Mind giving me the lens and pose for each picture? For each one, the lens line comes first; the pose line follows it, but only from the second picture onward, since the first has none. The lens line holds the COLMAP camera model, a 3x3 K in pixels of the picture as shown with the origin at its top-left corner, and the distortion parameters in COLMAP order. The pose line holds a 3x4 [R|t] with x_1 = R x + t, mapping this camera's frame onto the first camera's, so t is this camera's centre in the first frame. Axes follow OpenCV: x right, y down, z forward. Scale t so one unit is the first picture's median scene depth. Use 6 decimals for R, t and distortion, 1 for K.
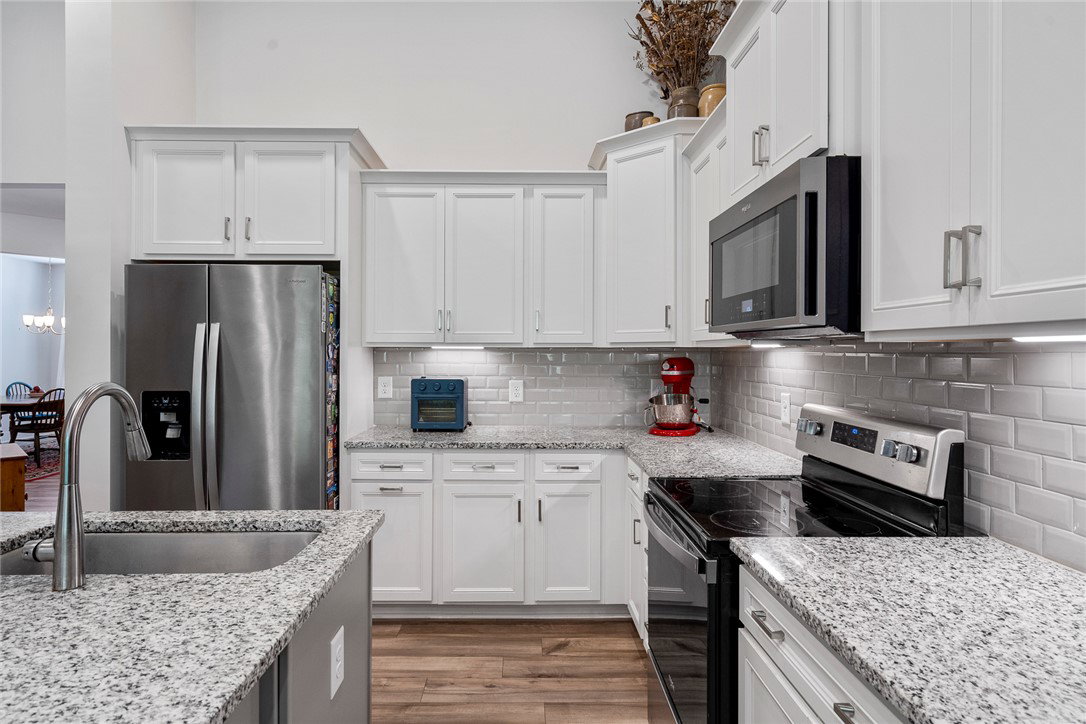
lens RADIAL K [[613.1, 0, 542.0], [0, 613.1, 352.4], [0, 0, 1]] dist [0.004586, 0.001086]
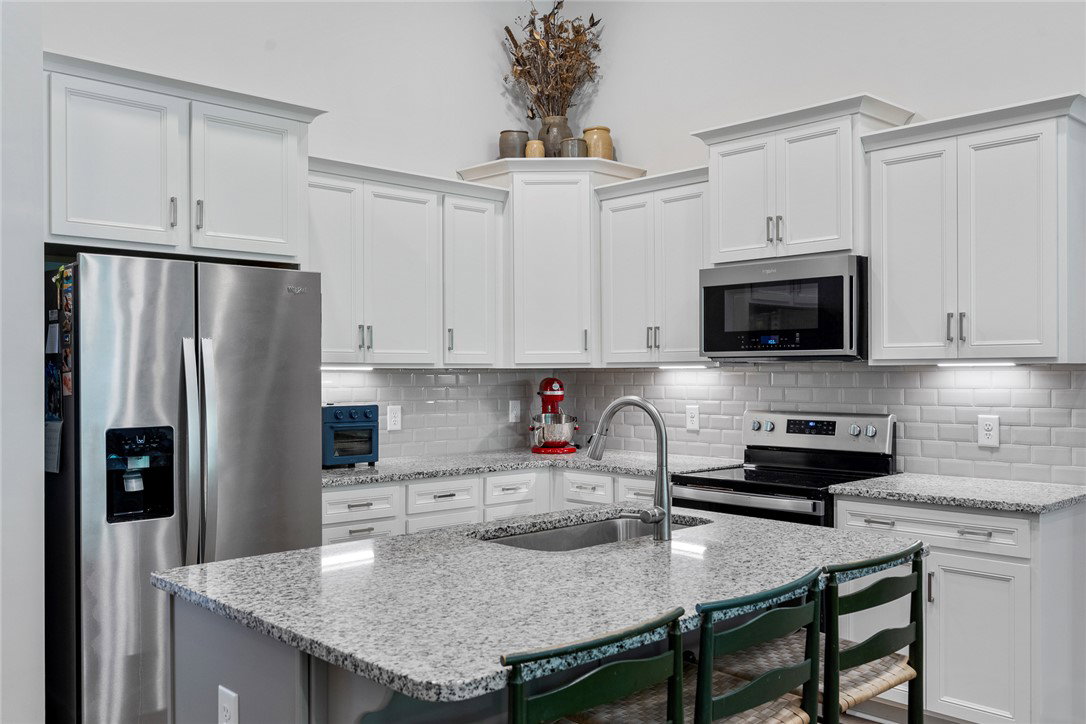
lens RADIAL K [[931.5, 0, 541.5], [0, 931.5, 368.3], [0, 0, 1]] dist [0.015075, 0.002654]
pose [[0.739096, -0.001209, 0.673599, -0.950299], [0.005385, 0.999977, -0.004114, -0.001669], [-0.673579, 0.006668, 0.739086, -0.155075]]
